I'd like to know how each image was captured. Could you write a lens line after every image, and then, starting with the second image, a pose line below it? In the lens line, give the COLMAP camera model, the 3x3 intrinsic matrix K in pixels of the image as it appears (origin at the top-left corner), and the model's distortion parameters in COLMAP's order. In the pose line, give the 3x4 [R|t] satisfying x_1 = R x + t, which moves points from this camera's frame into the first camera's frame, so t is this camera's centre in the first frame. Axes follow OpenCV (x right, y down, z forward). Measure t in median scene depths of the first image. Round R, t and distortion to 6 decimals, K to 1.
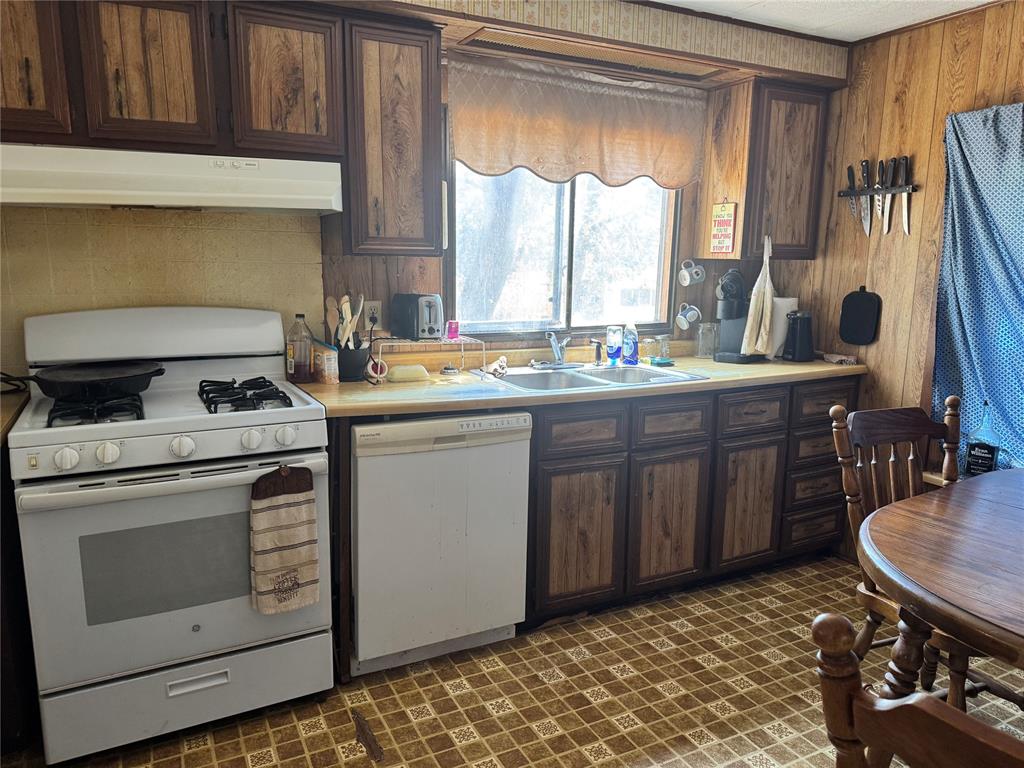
lens RADIAL K [[760.1, 0, 512.9], [0, 760.1, 380.4], [0, 0, 1]] dist [0.026441, -0.018758]
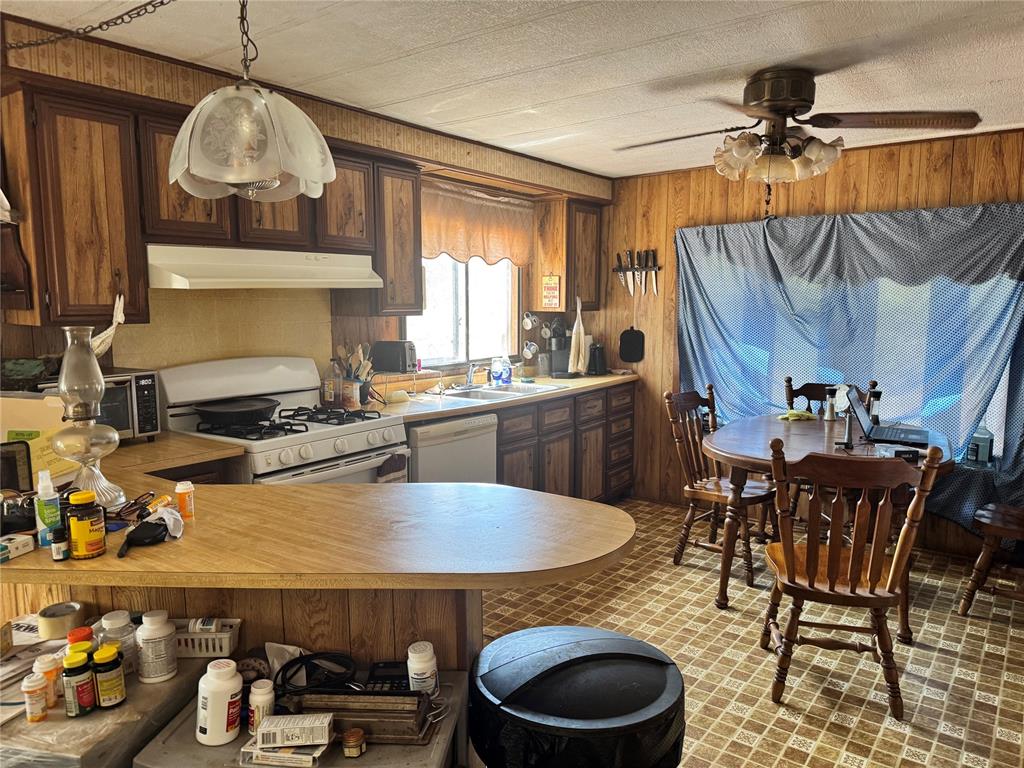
lens RADIAL K [[702.3, 0, 511.5], [0, 702.3, 387.3], [0, 0, 1]] dist [0.044003, -0.080760]
pose [[0.906024, -0.067272, 0.417846, -0.427576], [0.083794, 0.996255, -0.021298, 0.017179], [-0.414848, 0.054310, 0.908268, -0.260648]]
